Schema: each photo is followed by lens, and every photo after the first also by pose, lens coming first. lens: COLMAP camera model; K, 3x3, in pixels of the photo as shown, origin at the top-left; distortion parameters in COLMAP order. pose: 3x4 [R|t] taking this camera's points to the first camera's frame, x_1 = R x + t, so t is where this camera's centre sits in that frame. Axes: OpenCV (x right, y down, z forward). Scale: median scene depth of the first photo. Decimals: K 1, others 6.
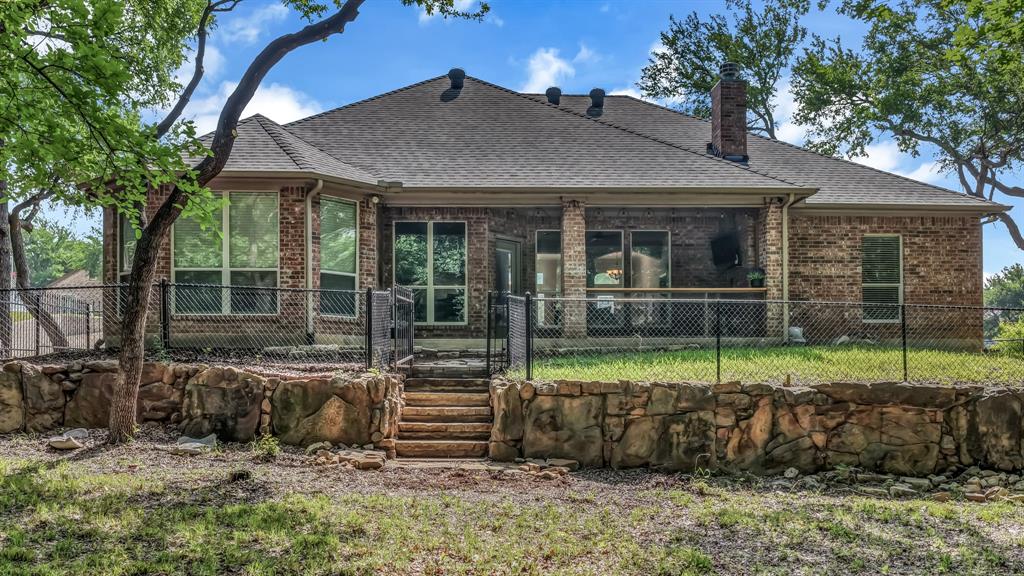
lens RADIAL K [[840.9, 0, 512.0], [0, 840.9, 288.0], [0, 0, 1]] dist [-0.003068, 0.011128]
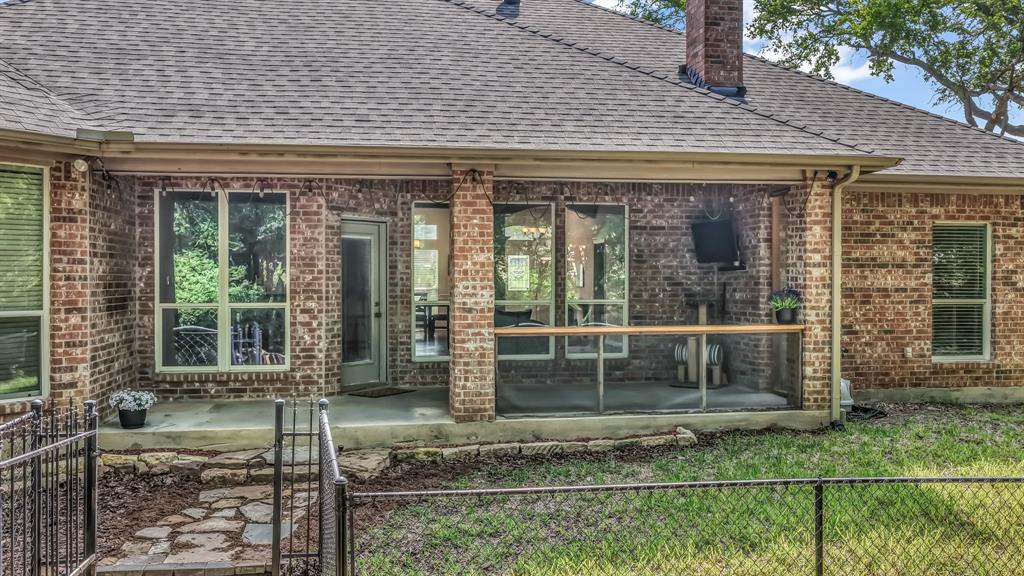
lens RADIAL K [[846.4, 0, 537.3], [0, 846.4, 222.4], [0, 0, 1]] dist [-0.001776, 0.004256]
pose [[0.990175, 0.003584, 0.139789, 0.035438], [-0.008383, 0.999395, 0.033755, -0.082513], [-0.139584, -0.034595, 0.989606, 0.416802]]
